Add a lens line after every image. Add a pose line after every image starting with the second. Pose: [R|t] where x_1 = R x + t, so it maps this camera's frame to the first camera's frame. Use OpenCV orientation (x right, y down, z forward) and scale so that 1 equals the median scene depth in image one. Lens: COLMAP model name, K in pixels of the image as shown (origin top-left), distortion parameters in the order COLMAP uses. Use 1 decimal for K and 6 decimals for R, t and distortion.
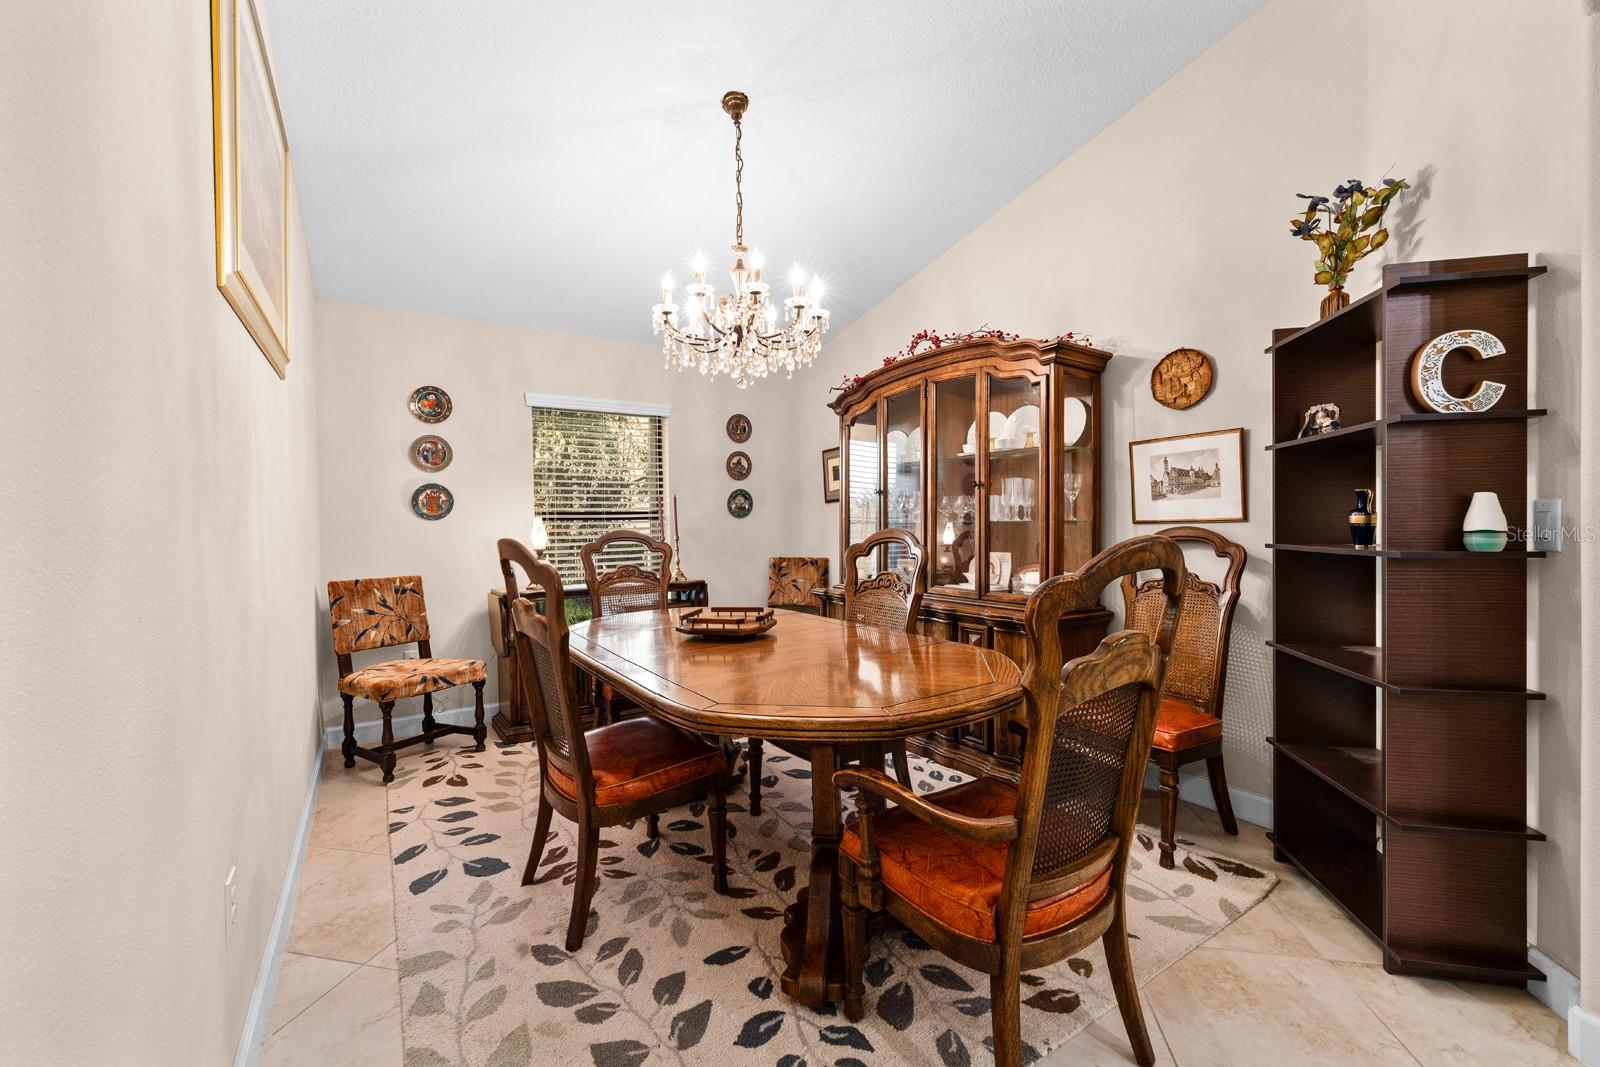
lens RADIAL K [[655.4, 0, 802.7], [0, 655.4, 529.7], [0, 0, 1]] dist [-0.001921, 0.000098]
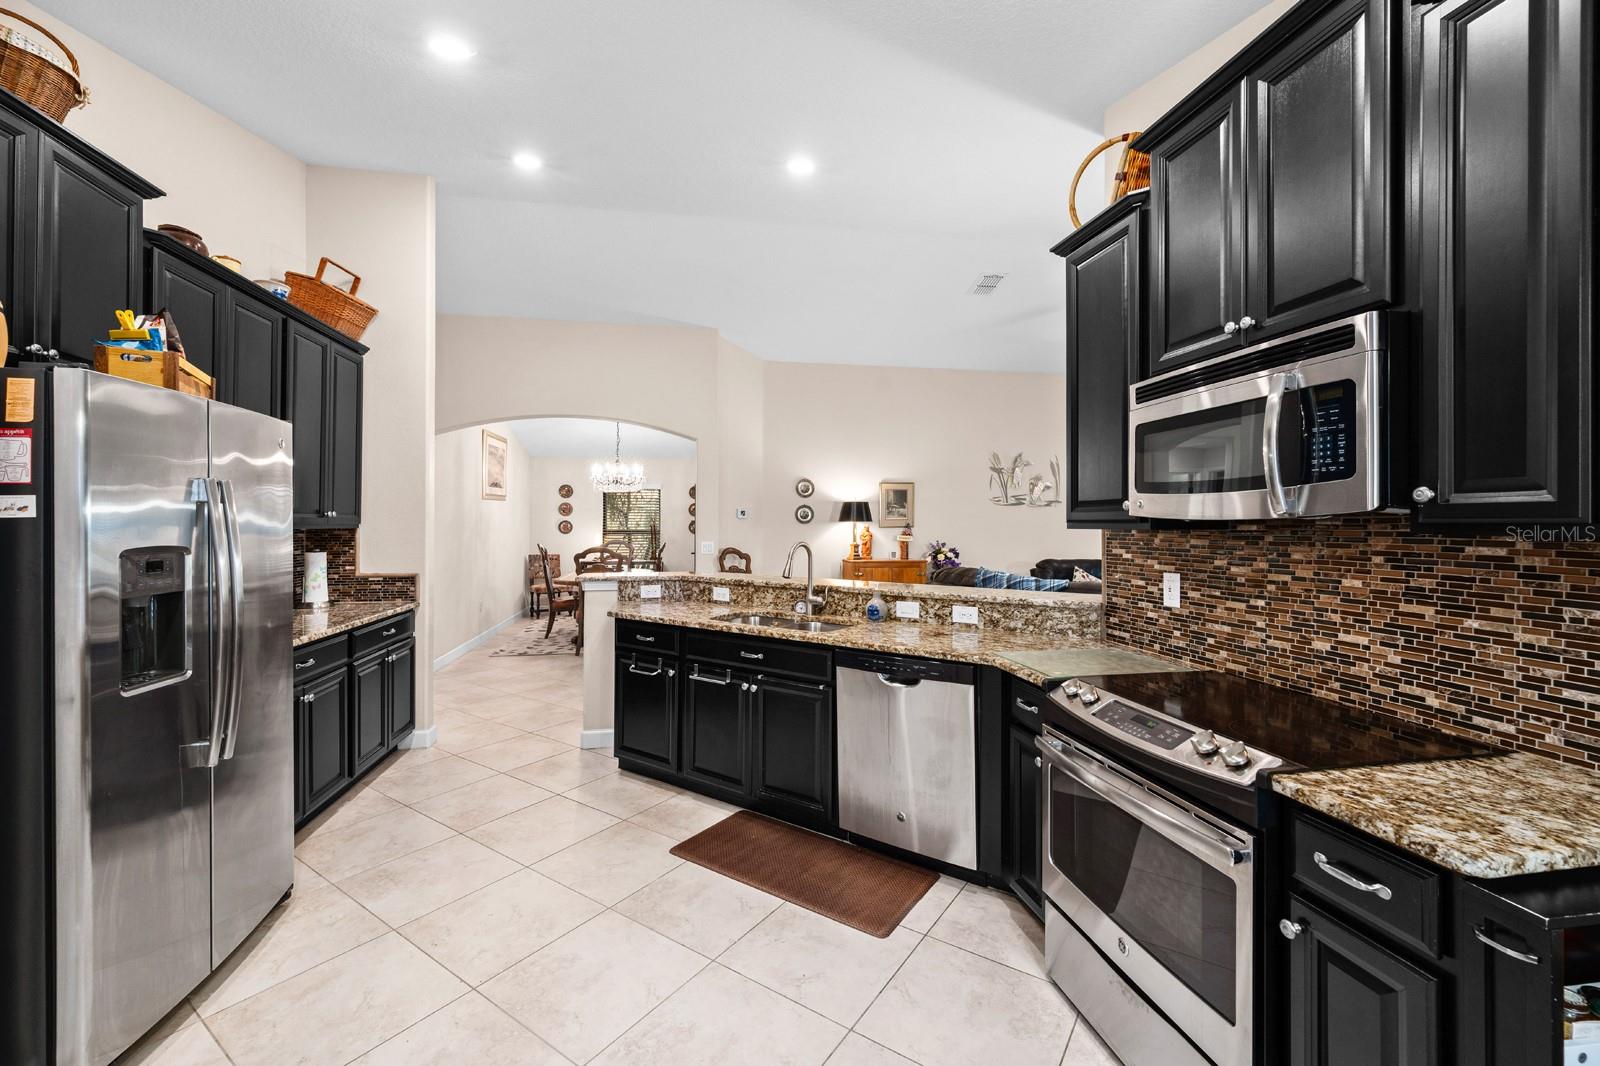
lens RADIAL K [[655.4, 0, 797.3], [0, 655.4, 526.2], [0, 0, 1]] dist [-0.001921, 0.000098]
pose [[0.921134, 0.007456, -0.389175, 1.391230], [-0.012173, 0.999879, -0.009657, -0.032719], [0.389056, 0.013633, 0.921113, -1.137425]]
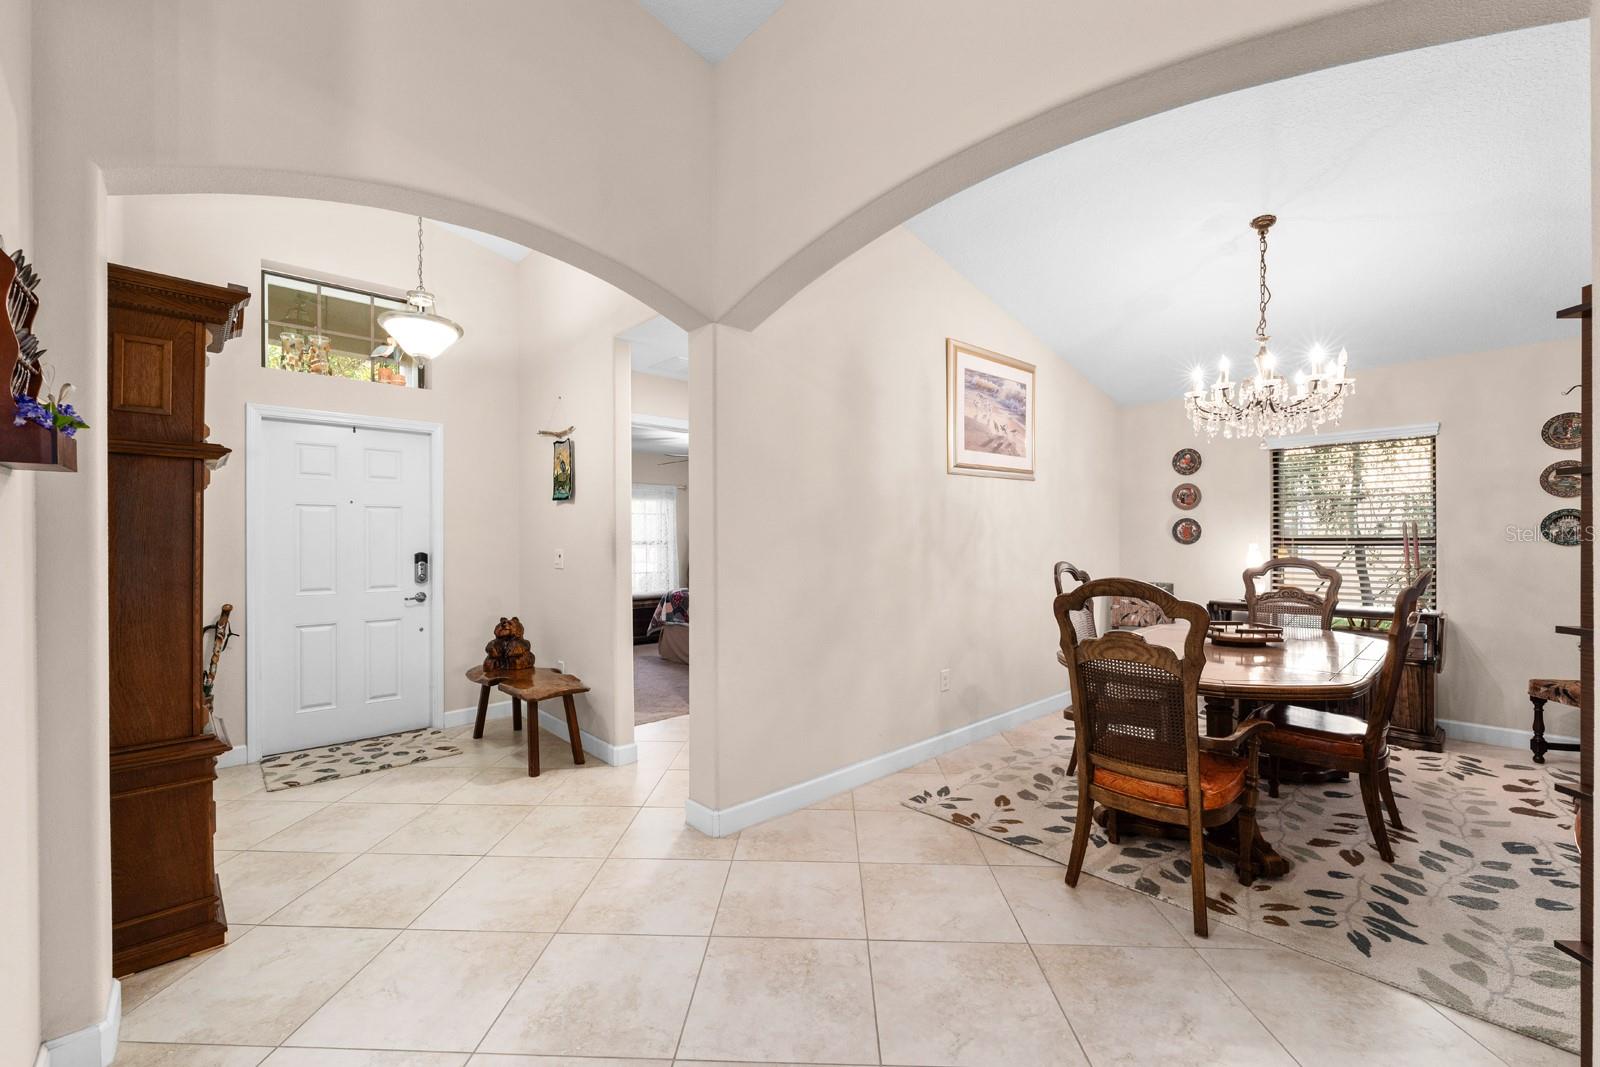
lens RADIAL K [[655.4, 0, 796.6], [0, 655.4, 532.1], [0, 0, 1]] dist [-0.001921, 0.000098]
pose [[0.172054, 0.004116, -0.985079, 0.682355], [-0.010326, 0.999944, 0.002375, -0.035686], [0.985033, 0.009763, 0.172087, -0.064628]]
